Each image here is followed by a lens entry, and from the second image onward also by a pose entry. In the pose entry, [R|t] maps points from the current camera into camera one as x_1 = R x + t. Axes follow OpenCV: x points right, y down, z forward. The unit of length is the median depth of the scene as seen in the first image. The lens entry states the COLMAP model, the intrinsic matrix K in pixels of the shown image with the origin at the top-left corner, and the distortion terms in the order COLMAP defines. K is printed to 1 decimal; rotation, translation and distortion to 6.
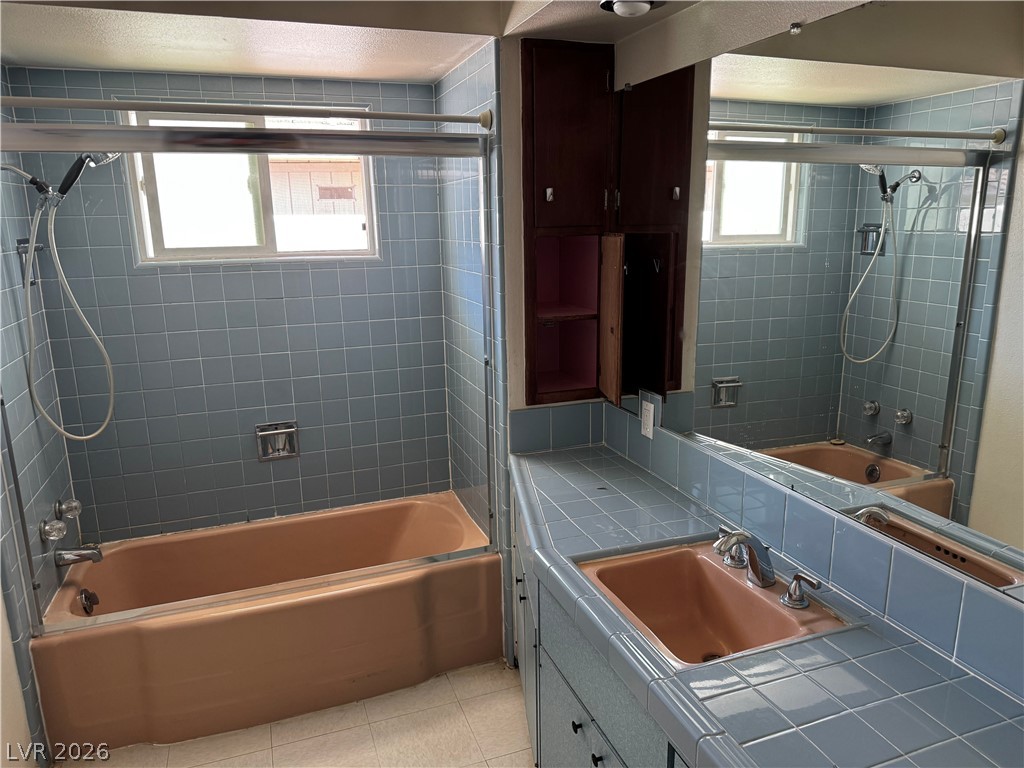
lens RADIAL K [[714.2, 0, 514.4], [0, 714.2, 381.7], [0, 0, 1]] dist [0.038474, -0.056156]
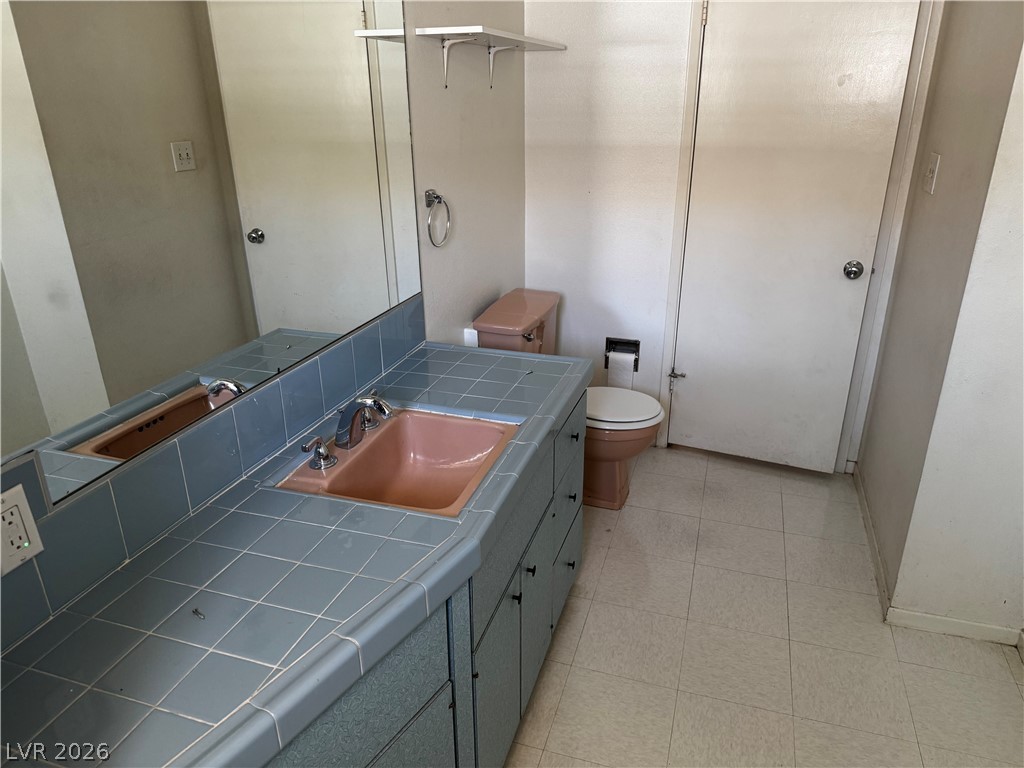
lens RADIAL K [[714.2, 0, 512.5], [0, 714.2, 384.2], [0, 0, 1]] dist [0.038474, -0.056156]
pose [[-0.788570, -0.204830, 0.579830, -0.353641], [0.171393, 0.832327, 0.527121, -0.242047], [-0.590578, 0.515050, -0.621241, 1.255467]]
